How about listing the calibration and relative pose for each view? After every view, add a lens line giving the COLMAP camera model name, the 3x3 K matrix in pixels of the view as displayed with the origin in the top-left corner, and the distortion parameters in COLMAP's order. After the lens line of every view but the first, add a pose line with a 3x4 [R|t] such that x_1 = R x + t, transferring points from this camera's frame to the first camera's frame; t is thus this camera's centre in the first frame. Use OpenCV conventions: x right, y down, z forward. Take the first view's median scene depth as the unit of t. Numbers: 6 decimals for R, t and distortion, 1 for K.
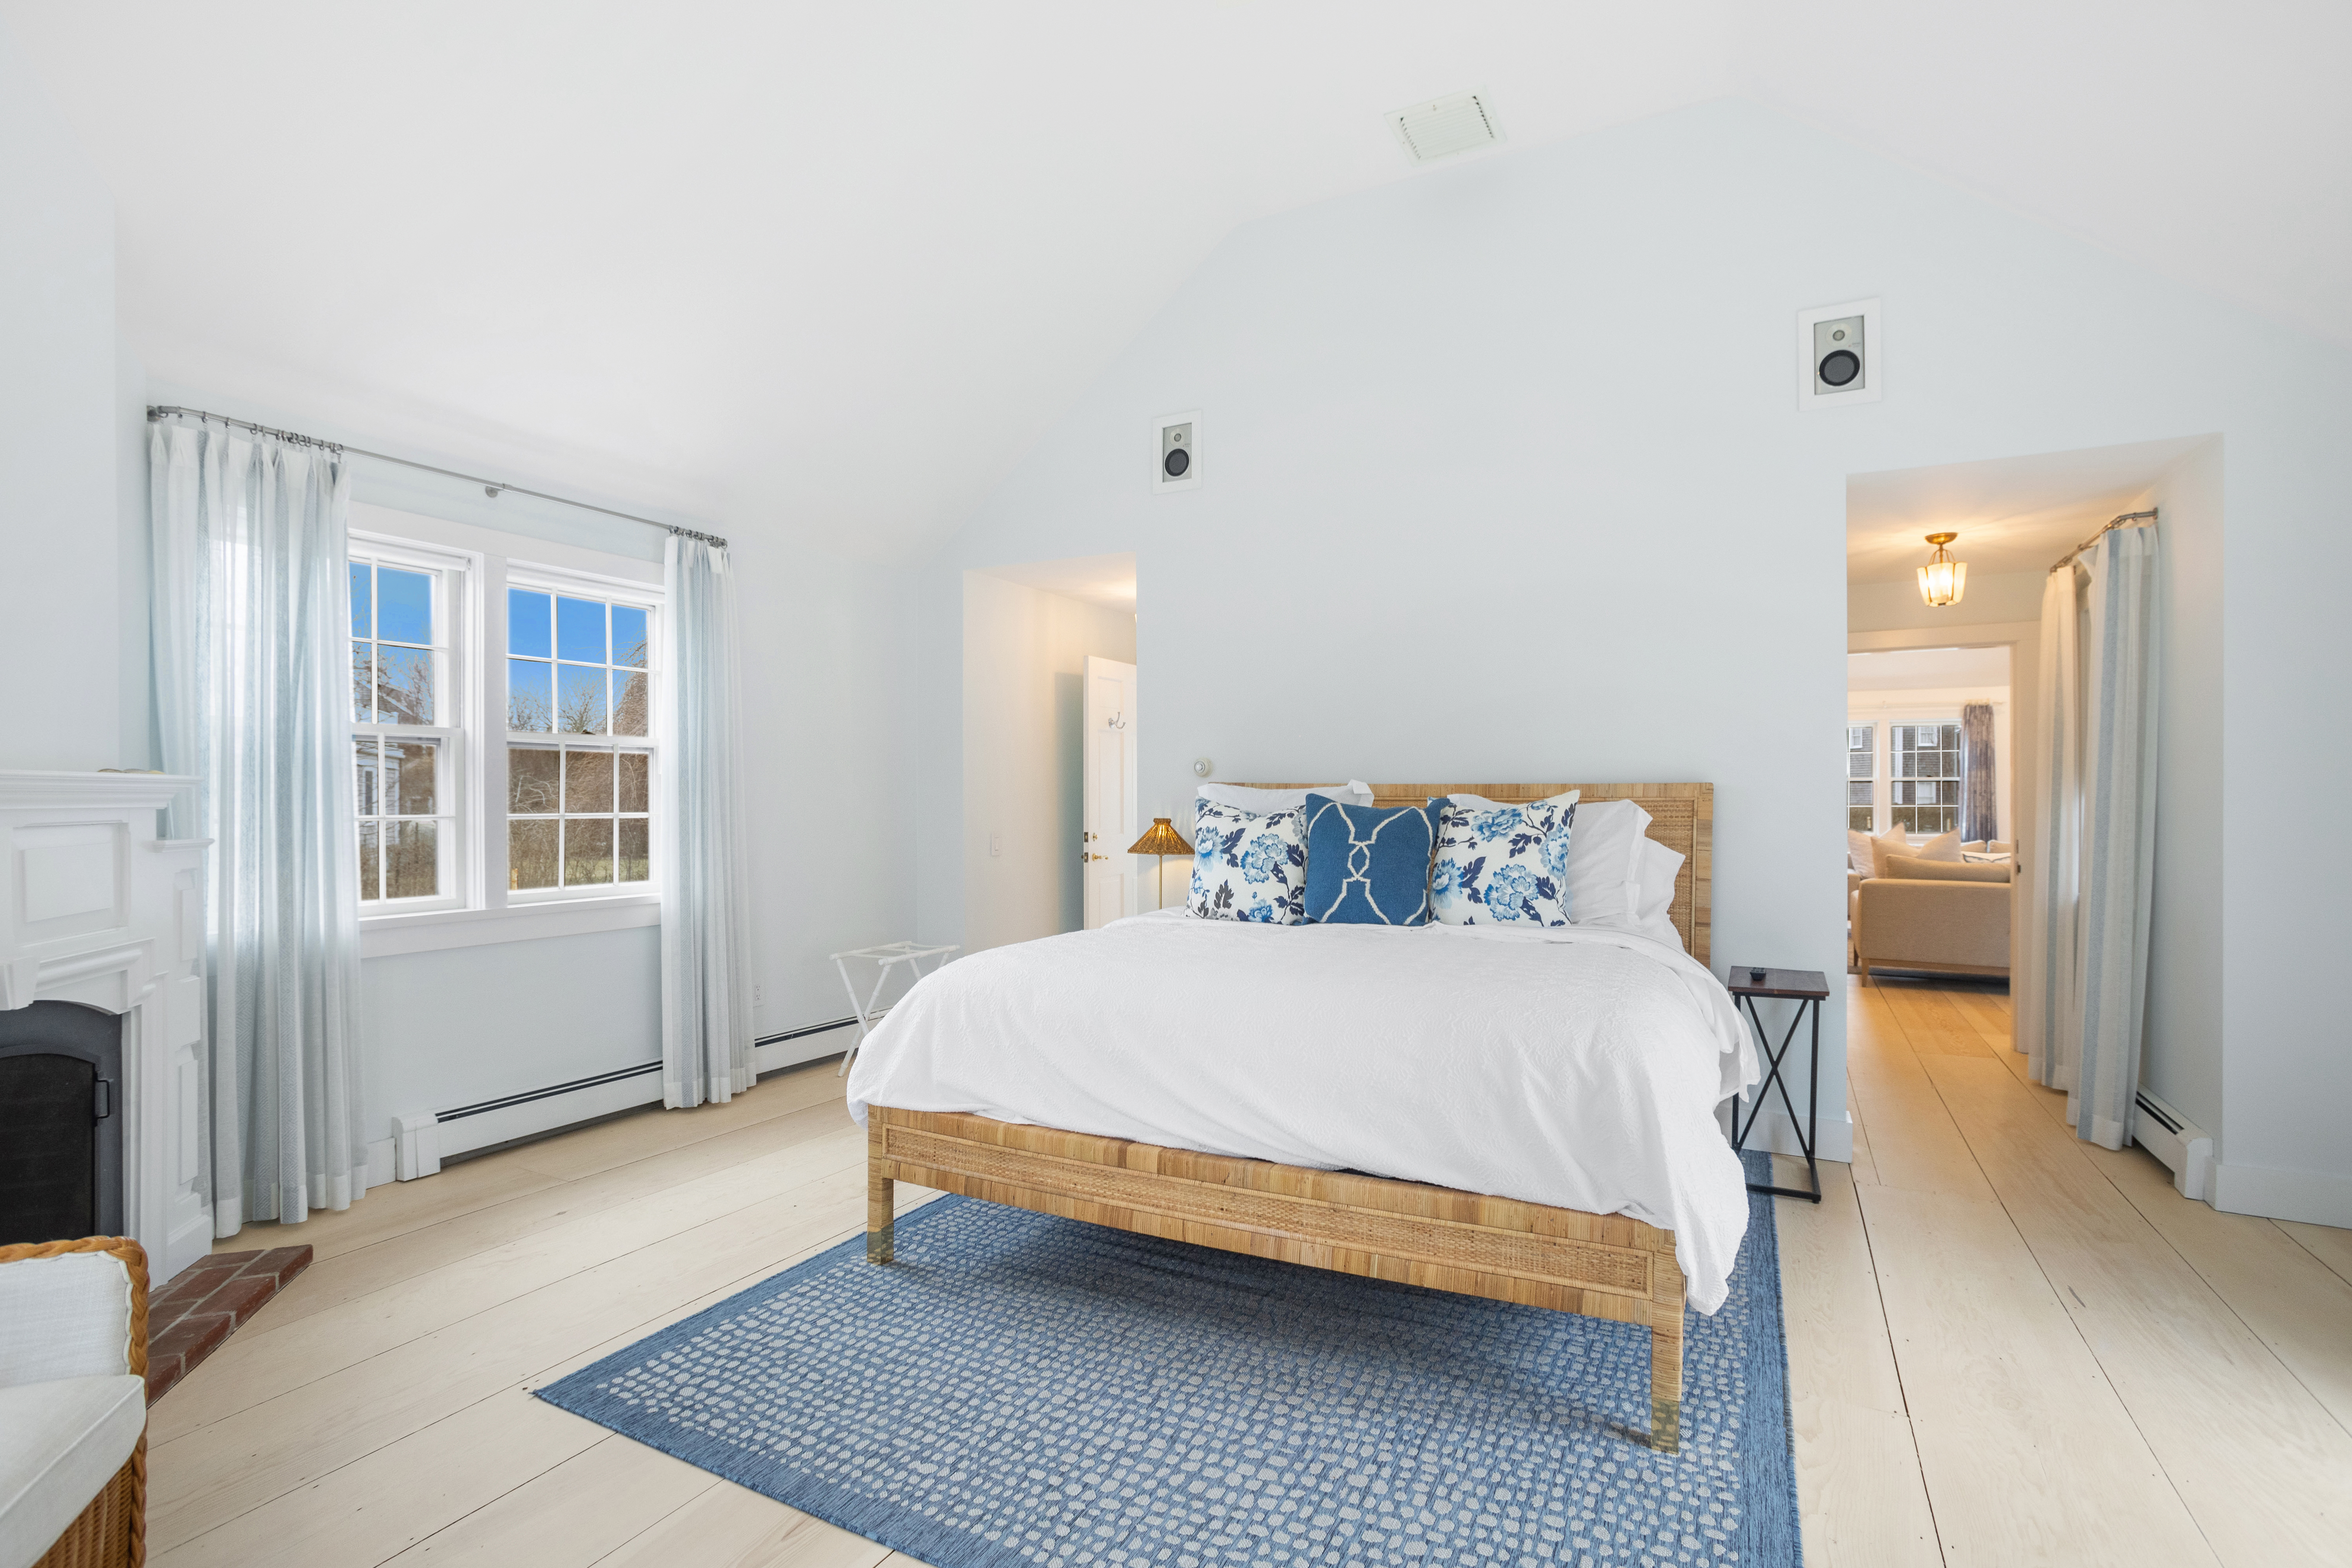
lens RADIAL K [[1167.5, 0, 1176.0], [0, 1167.5, 784.0], [0, 0, 1]] dist [-0.030186, 0.000093]
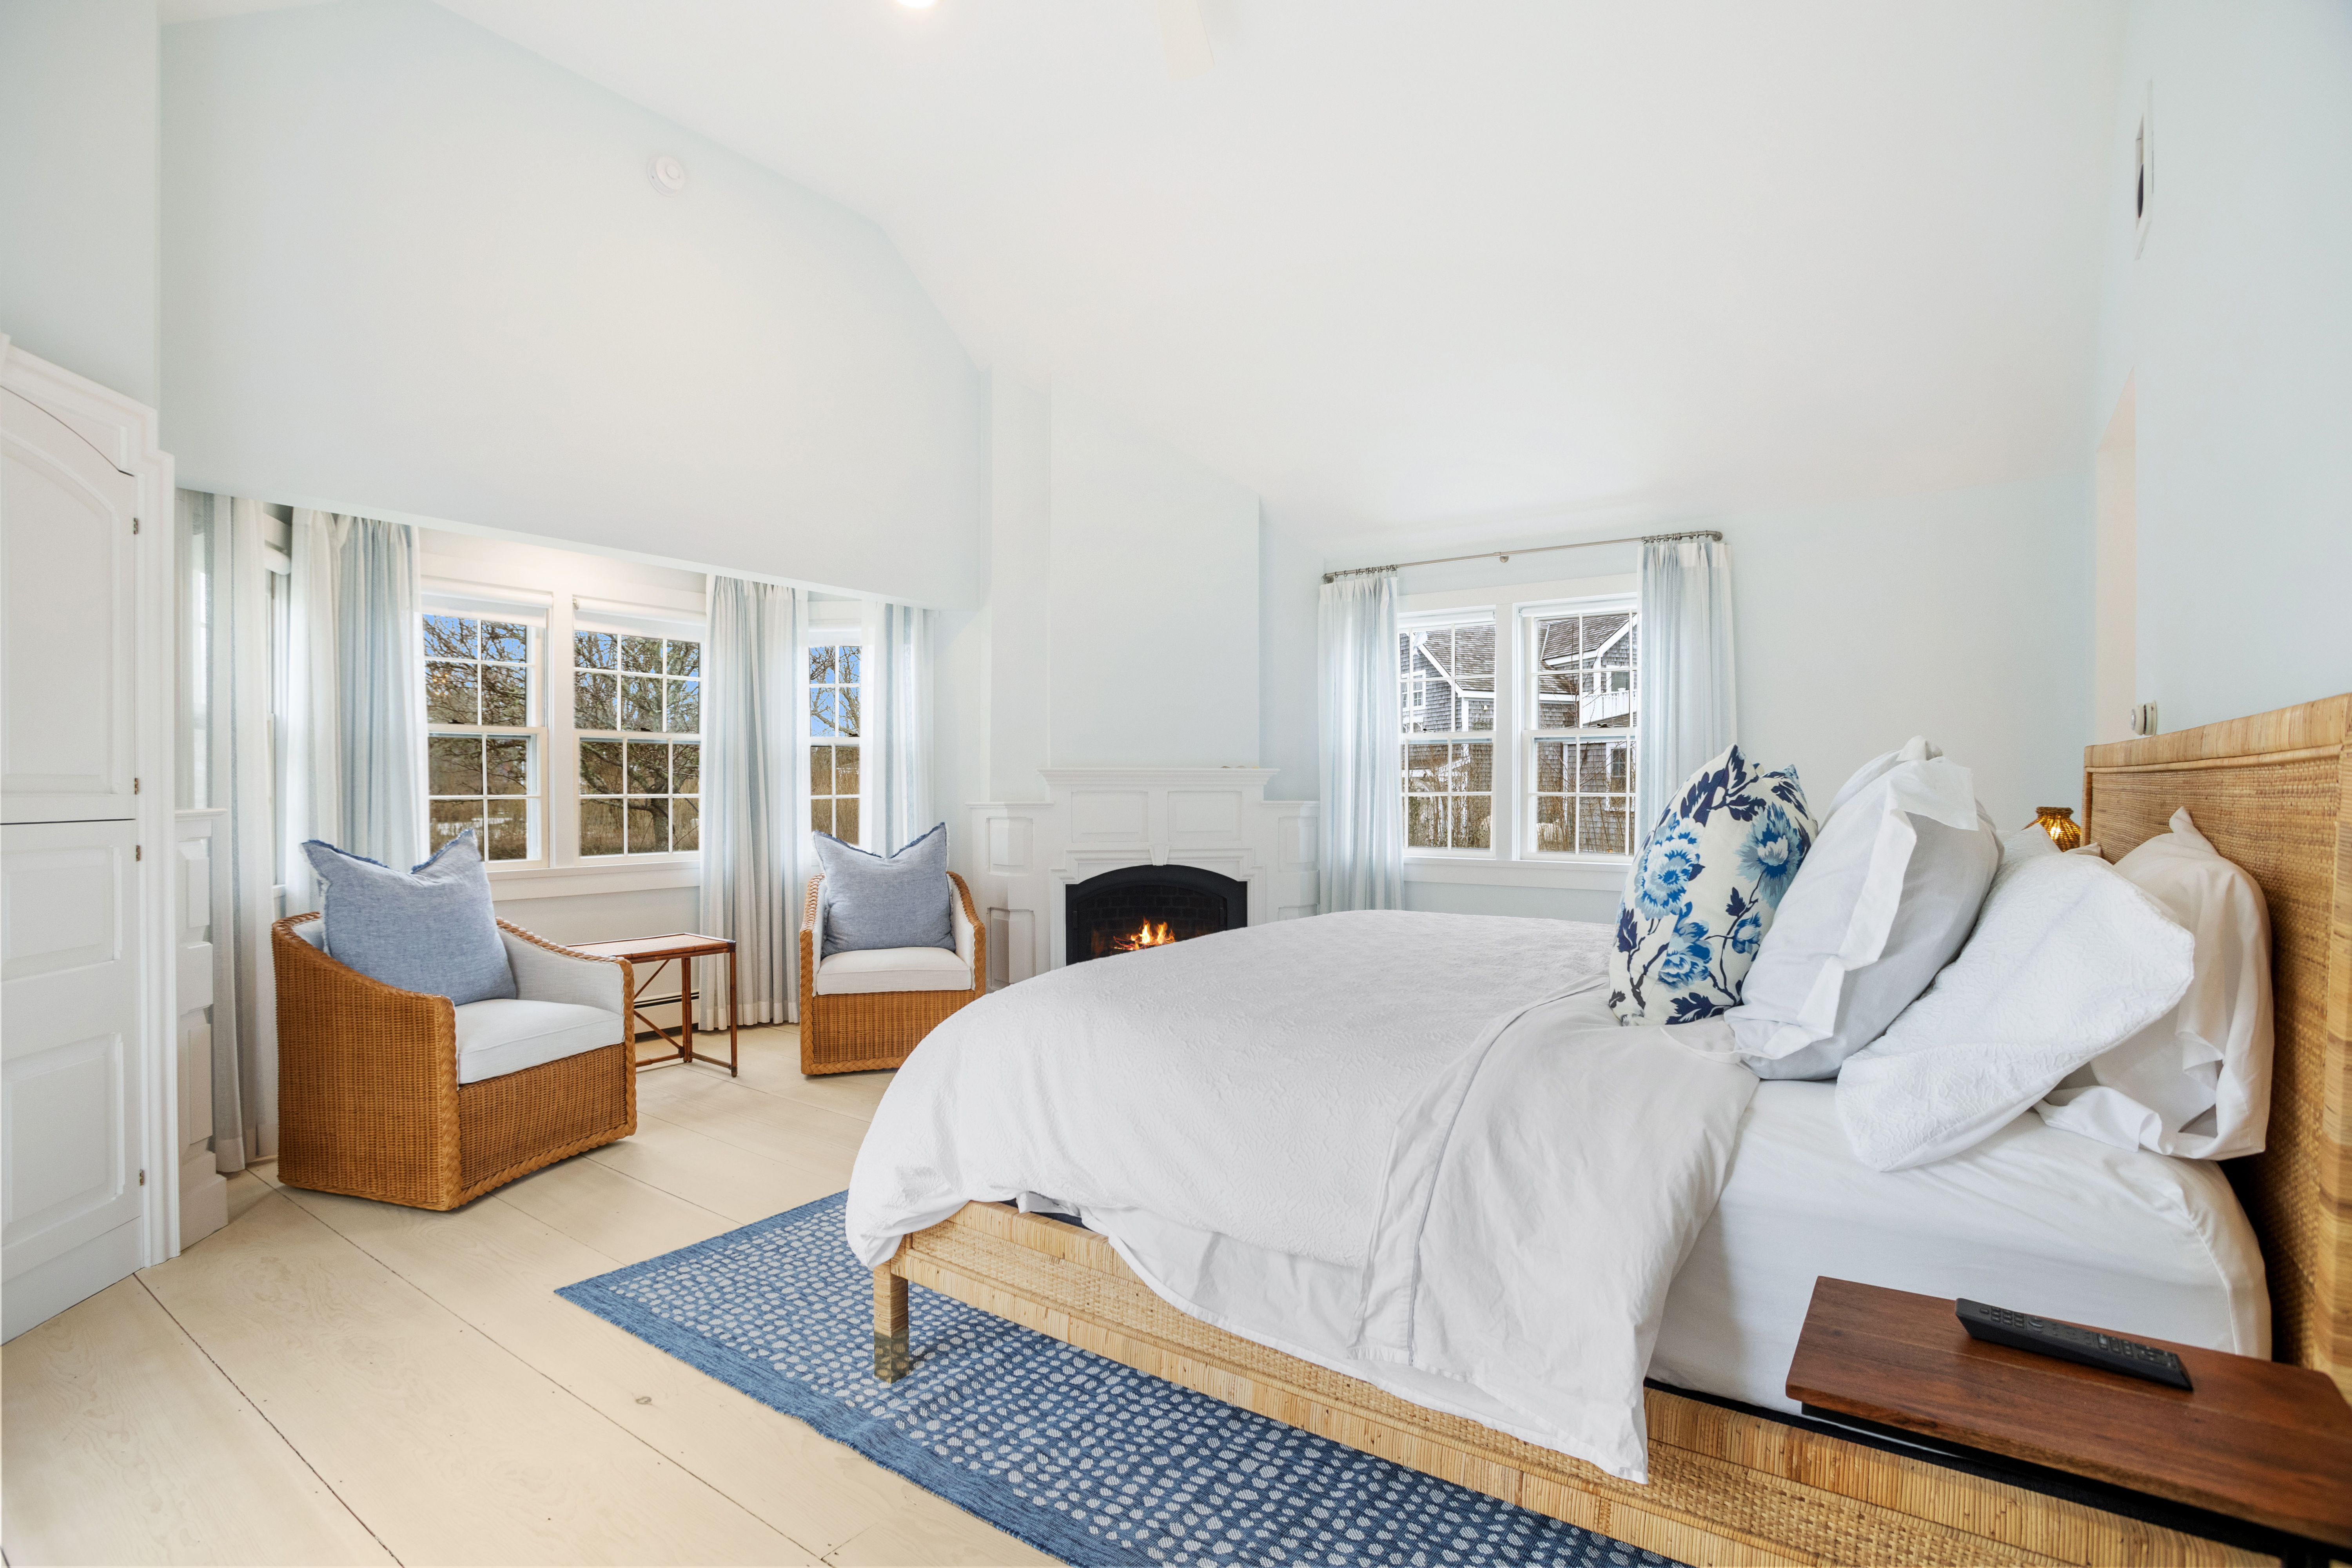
lens RADIAL K [[1167.5, 0, 1176.0], [0, 1167.5, 784.0], [0, 0, 1]] dist [-0.030186, 0.000093]
pose [[-0.162291, 0.004234, -0.986734, 1.227448], [0.007899, 0.999964, 0.002992, 0.013142], [0.986711, -0.007308, -0.162319, 1.217647]]
